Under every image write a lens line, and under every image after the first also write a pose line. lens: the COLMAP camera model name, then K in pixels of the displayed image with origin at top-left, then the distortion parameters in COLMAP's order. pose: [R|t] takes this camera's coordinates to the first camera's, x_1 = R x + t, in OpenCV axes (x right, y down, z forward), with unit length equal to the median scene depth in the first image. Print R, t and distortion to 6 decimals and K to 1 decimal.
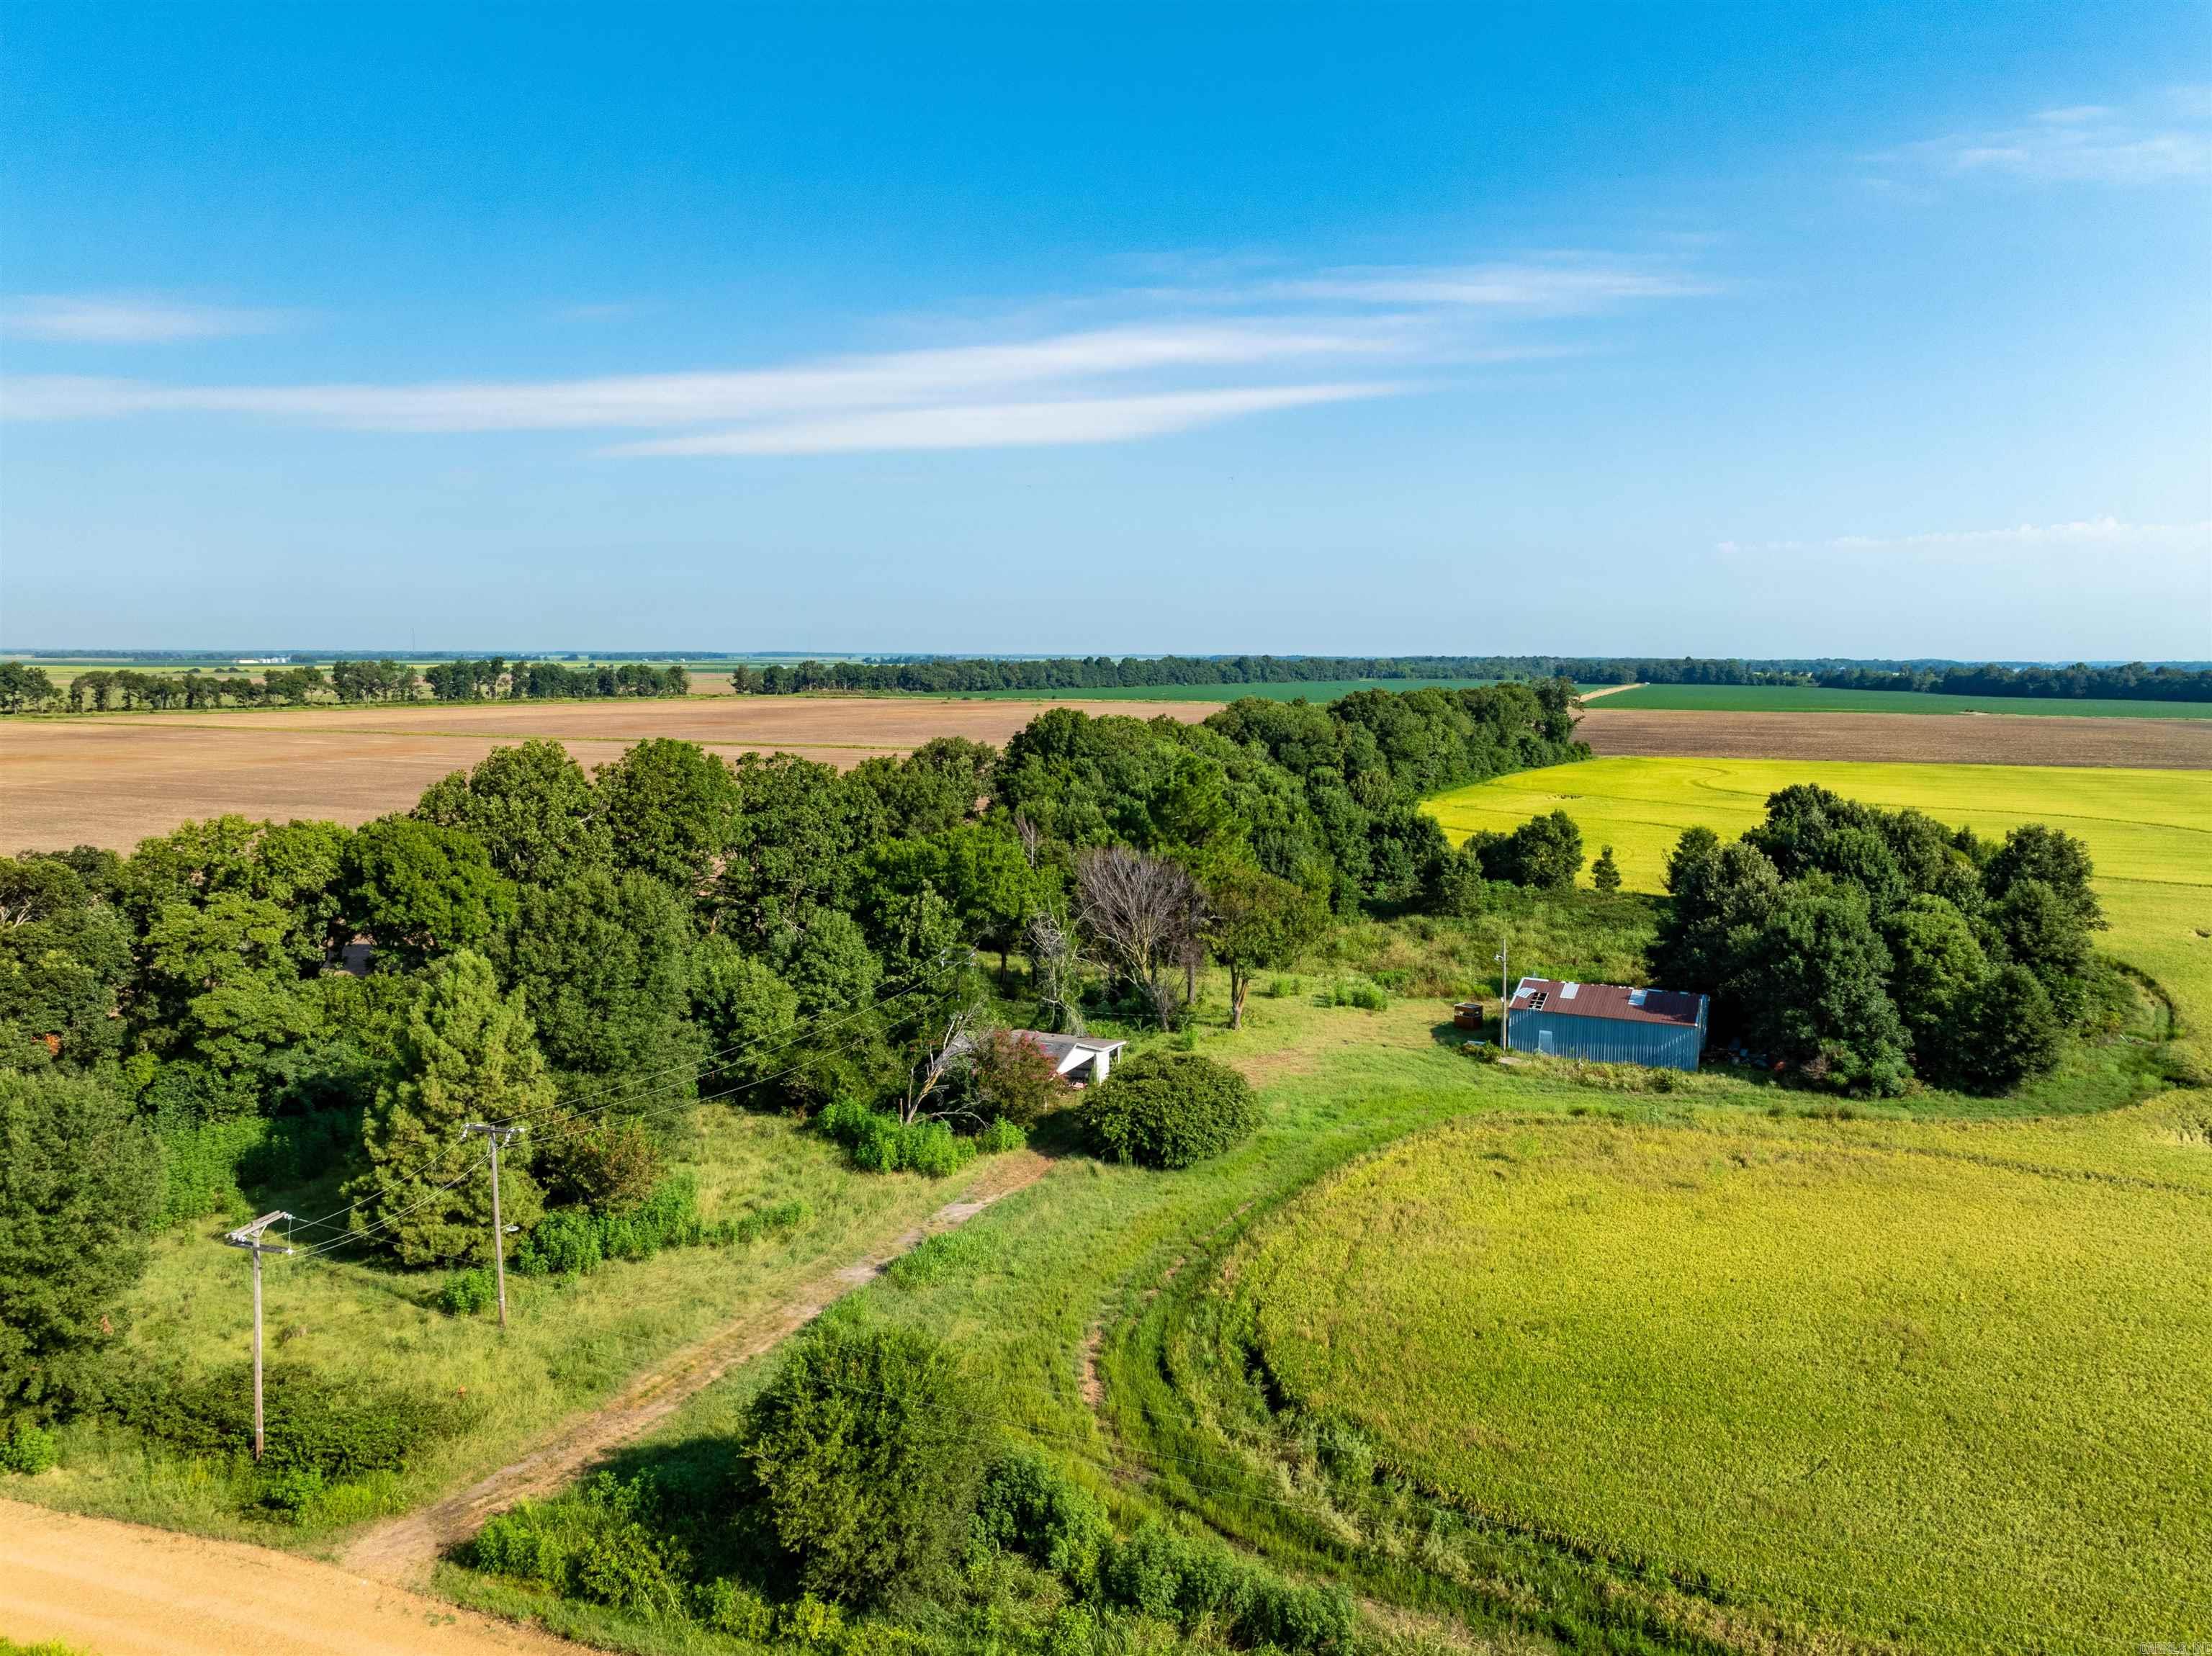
lens RADIAL K [[1549.7, 0, 1108.6], [0, 1549.7, 804.7], [0, 0, 1]] dist [-0.021641, 0.027513]
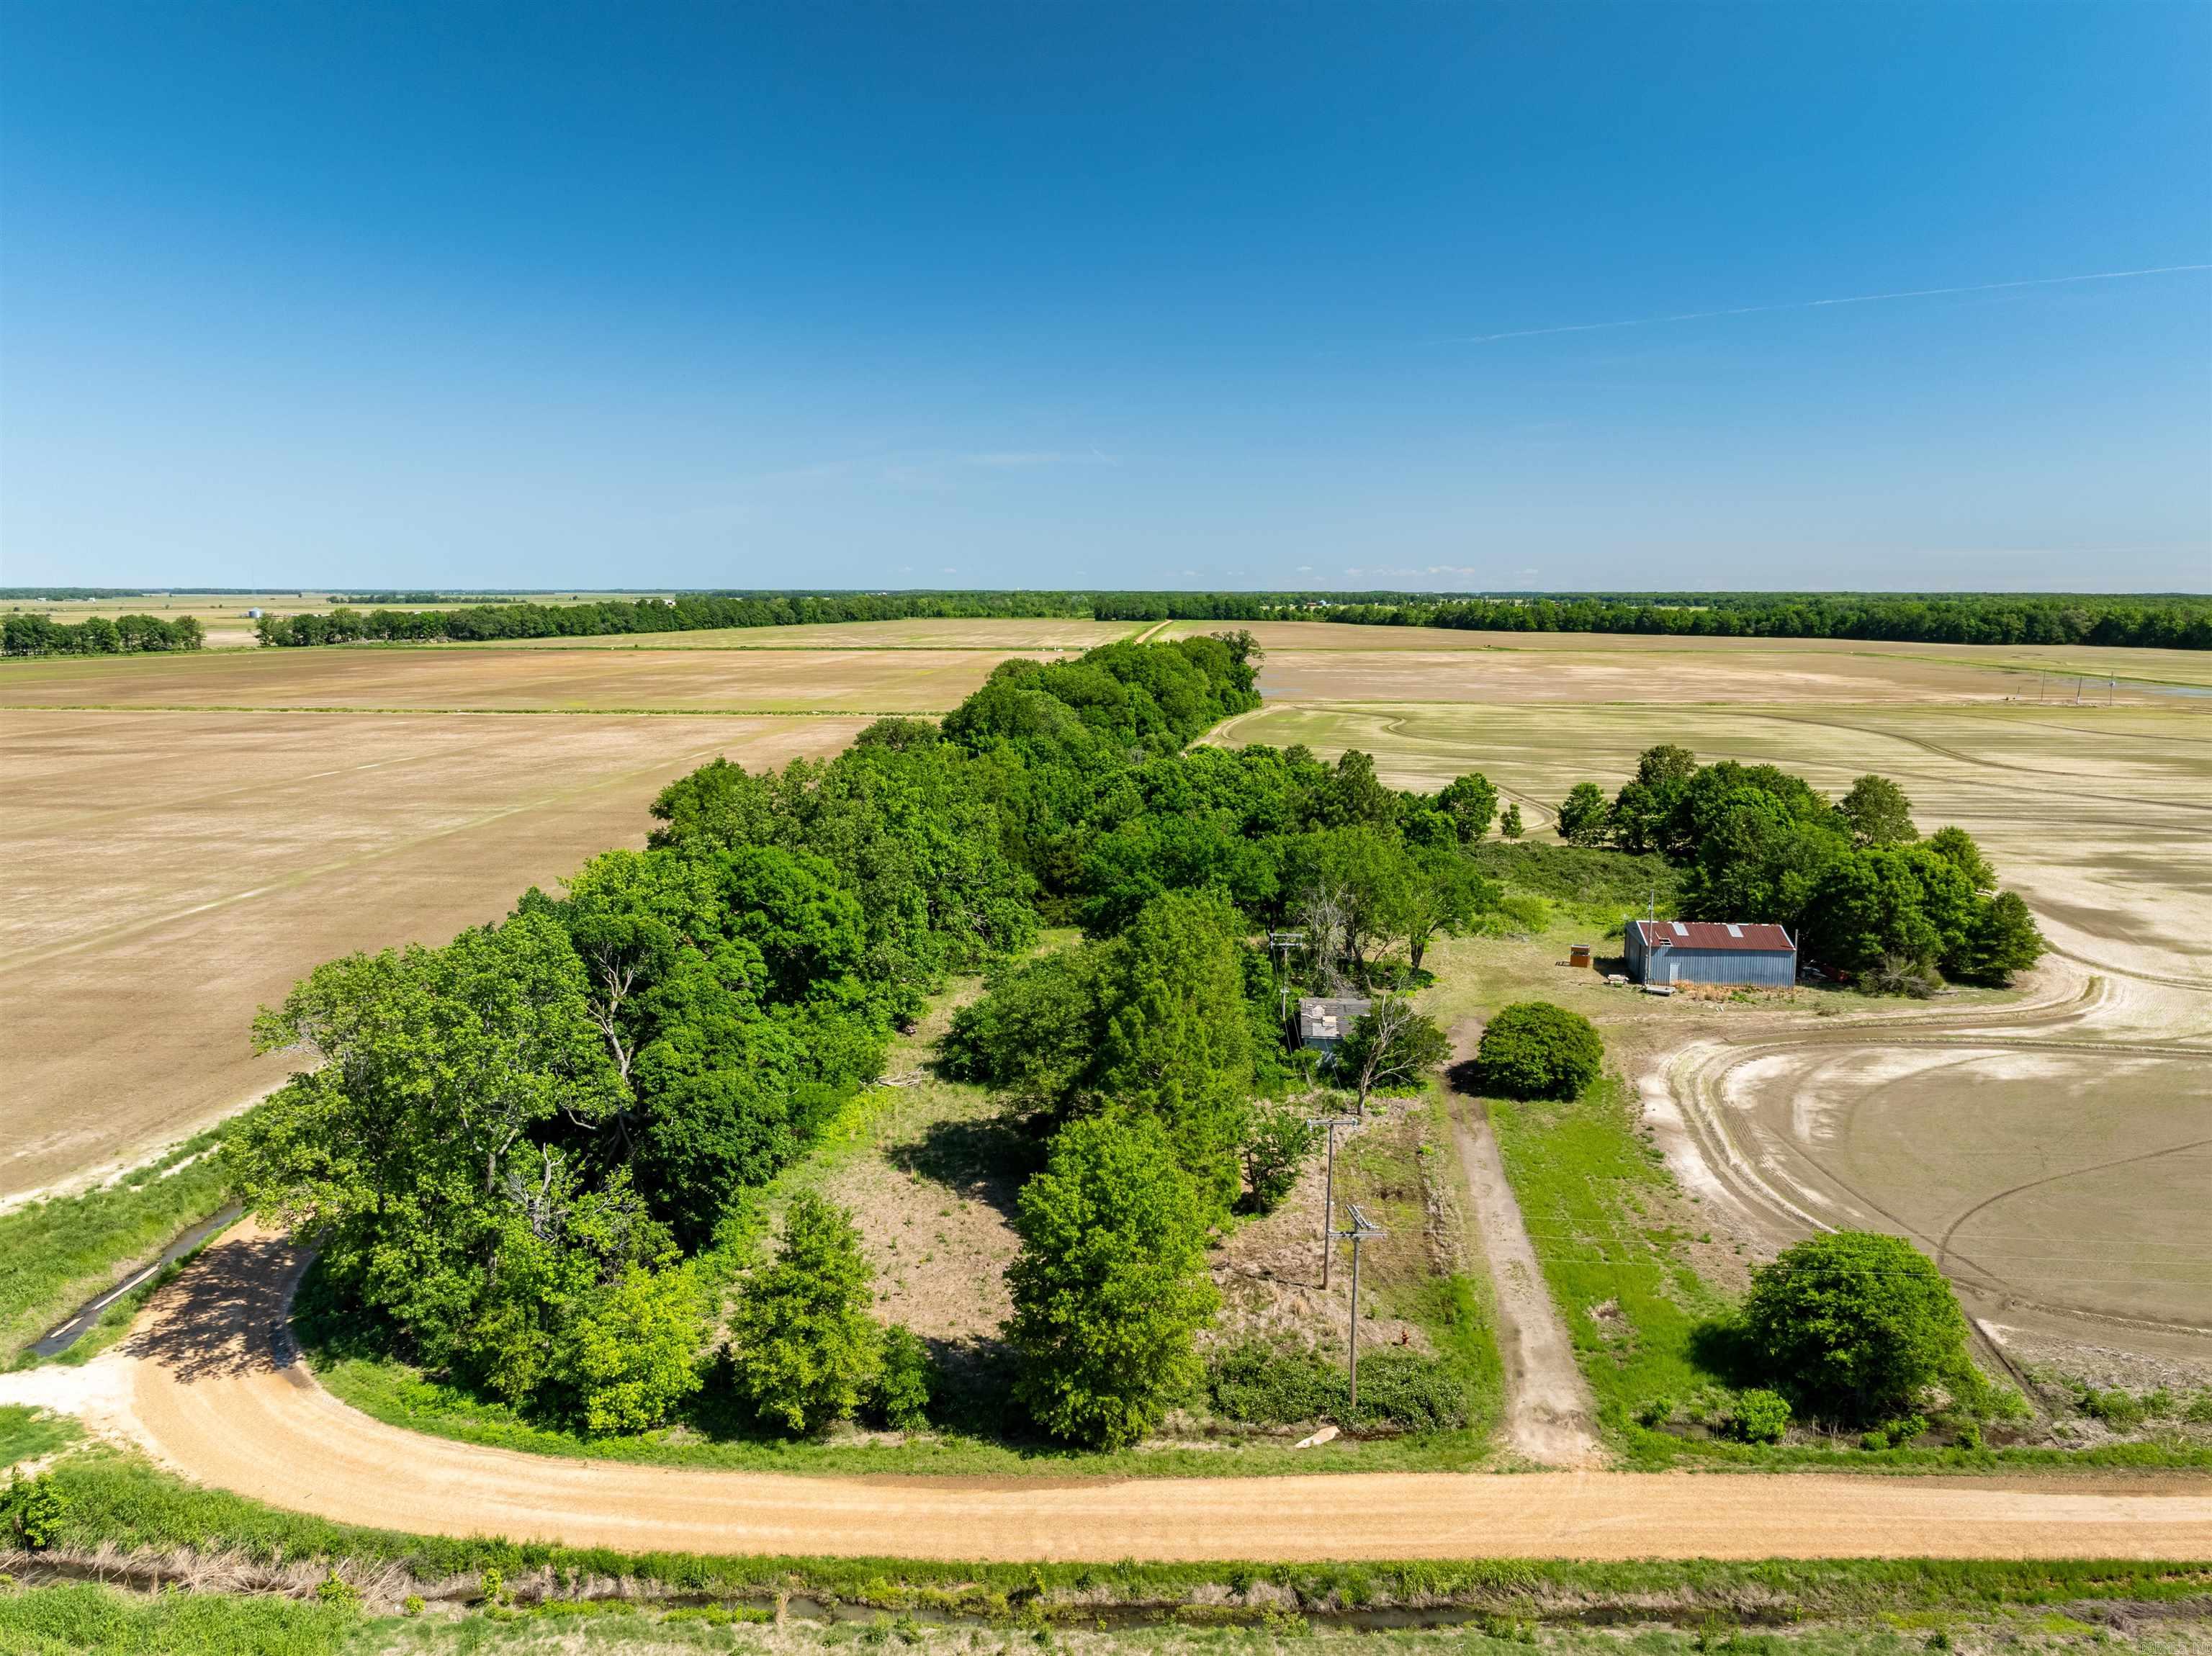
lens RADIAL K [[1549.7, 0, 1105.3], [0, 1549.7, 835.2], [0, 0, 1]] dist [-0.021641, 0.027513]
pose [[0.949425, -0.051825, 0.309686, -0.078738], [0.032764, 0.997252, 0.066439, -0.008075], [-0.312278, -0.052932, 0.948515, -0.006205]]
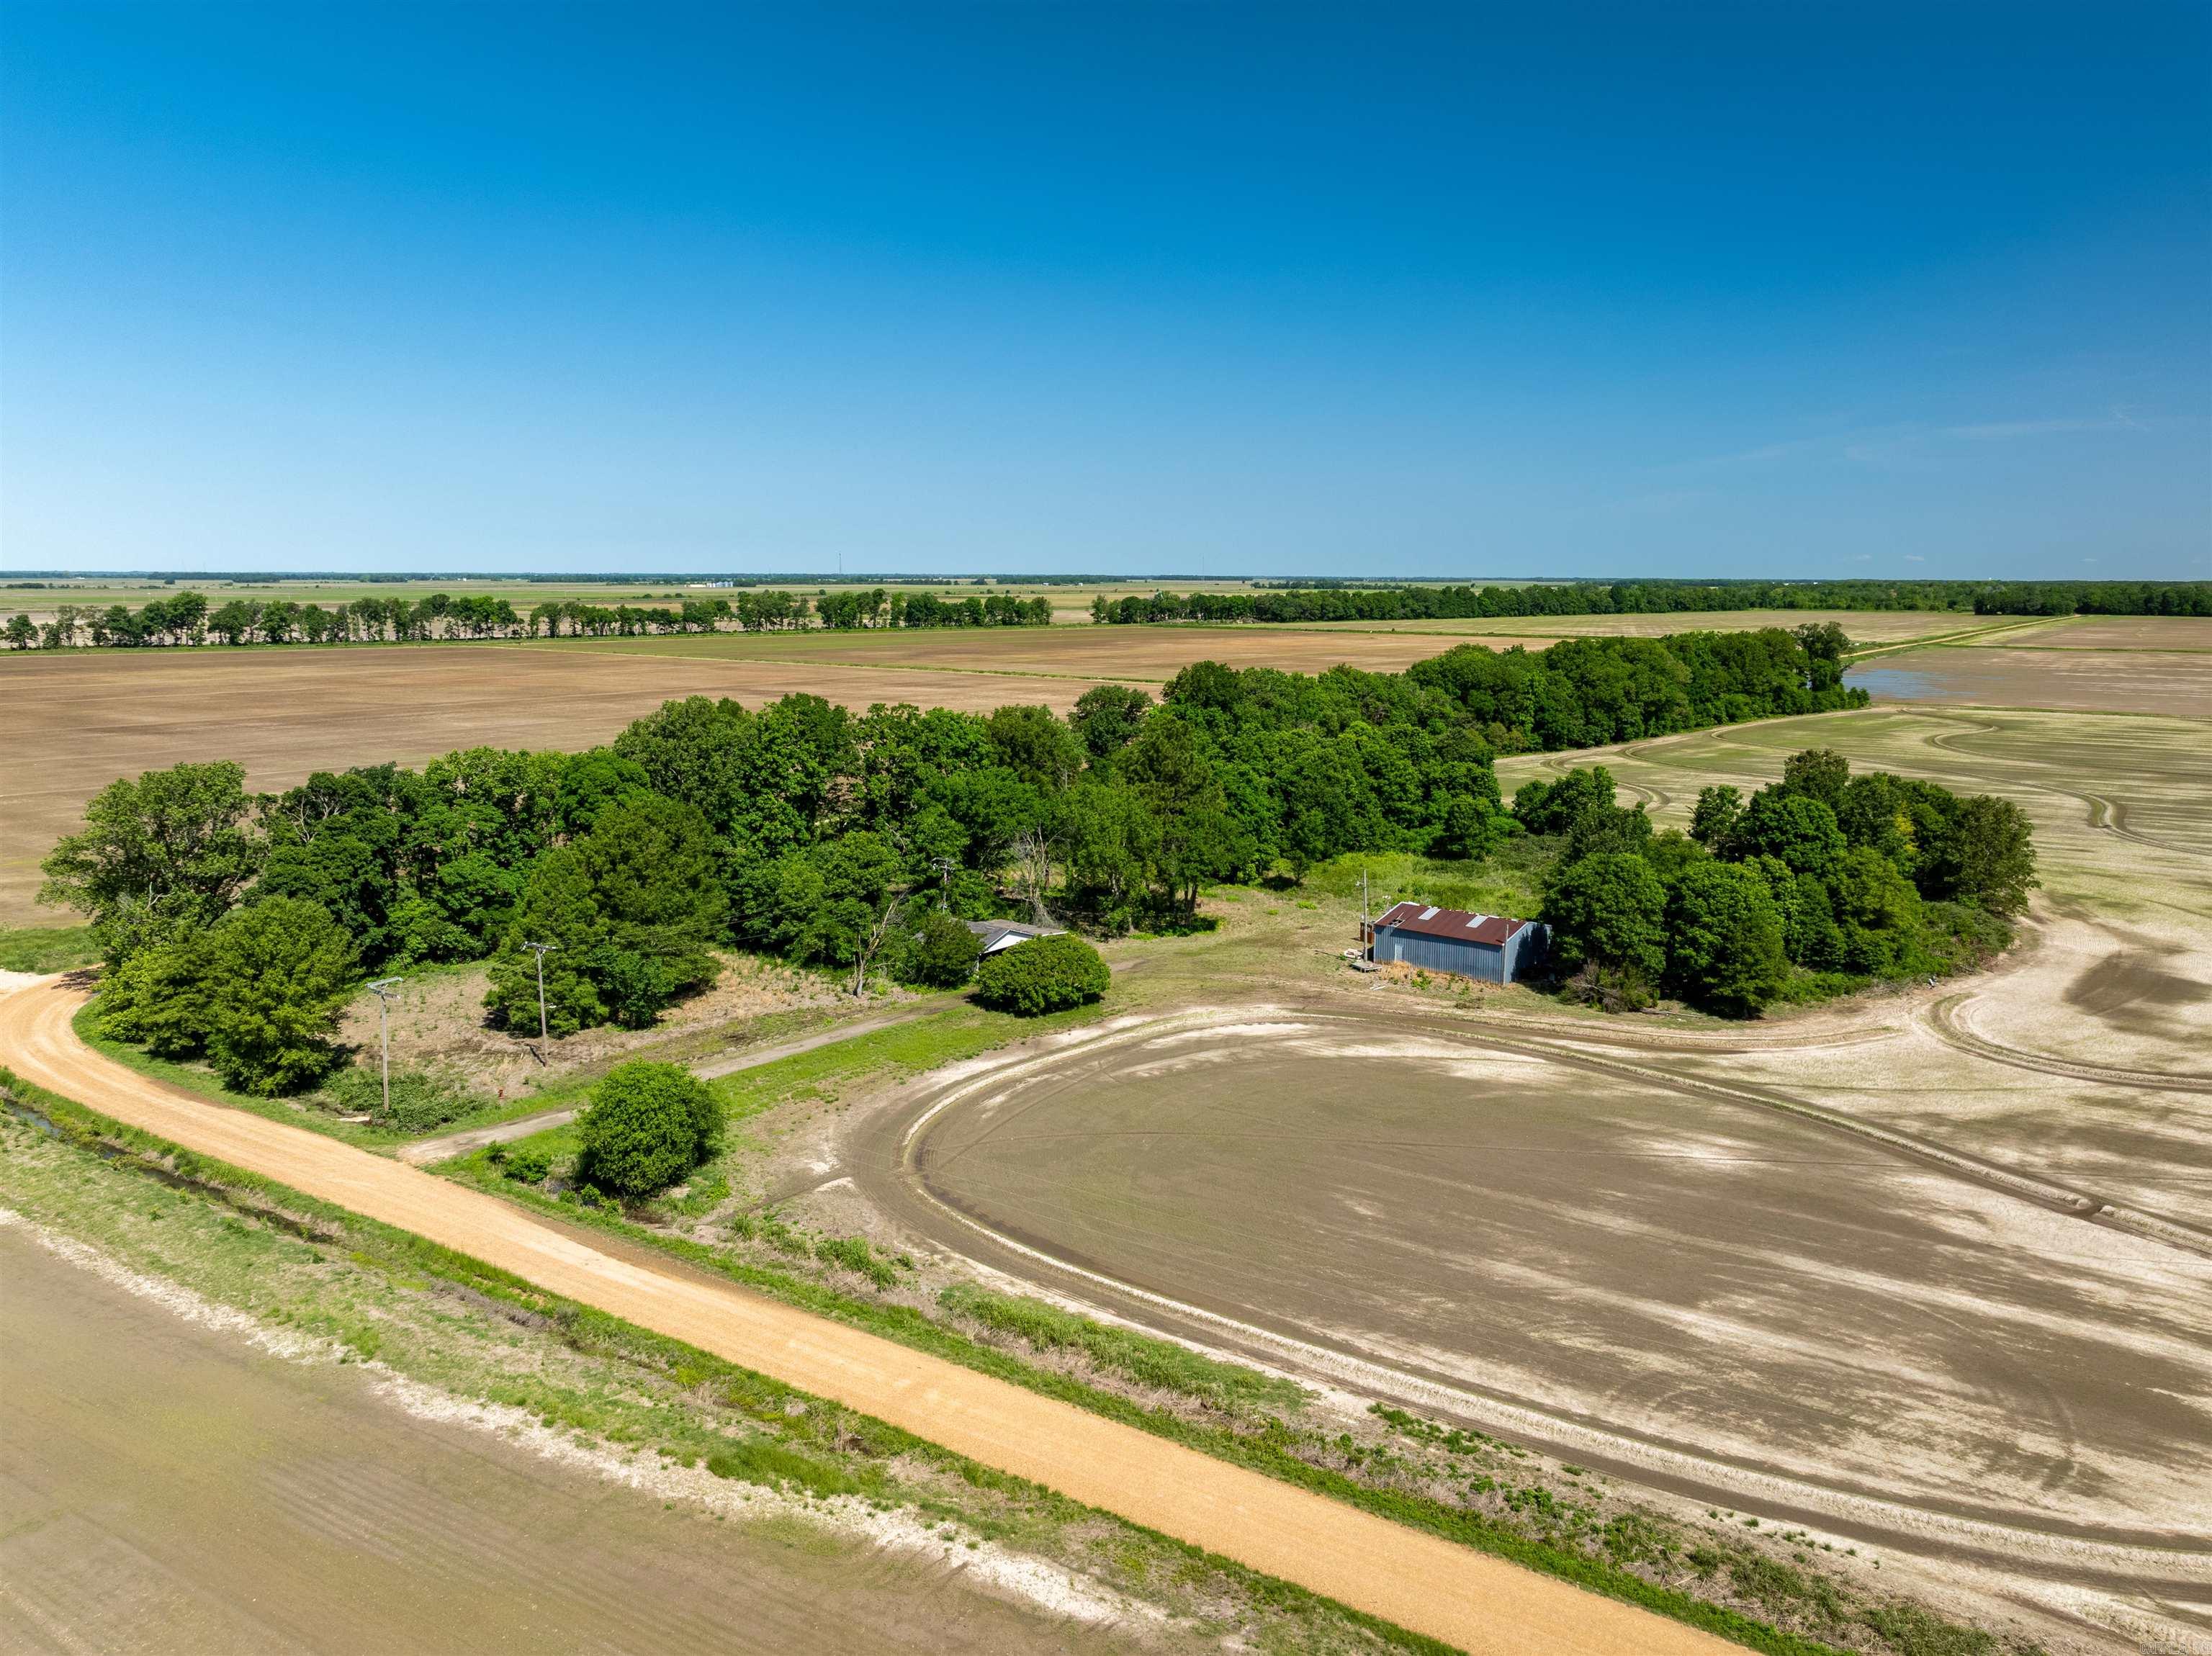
lens RADIAL K [[1549.7, 0, 1102.9], [0, 1549.7, 814.6], [0, 0, 1]] dist [-0.021641, 0.027513]
pose [[0.966723, 0.038514, -0.252909, 0.052825], [-0.024459, 0.997989, 0.058486, -0.003924], [0.254653, -0.050354, 0.965721, -0.040378]]
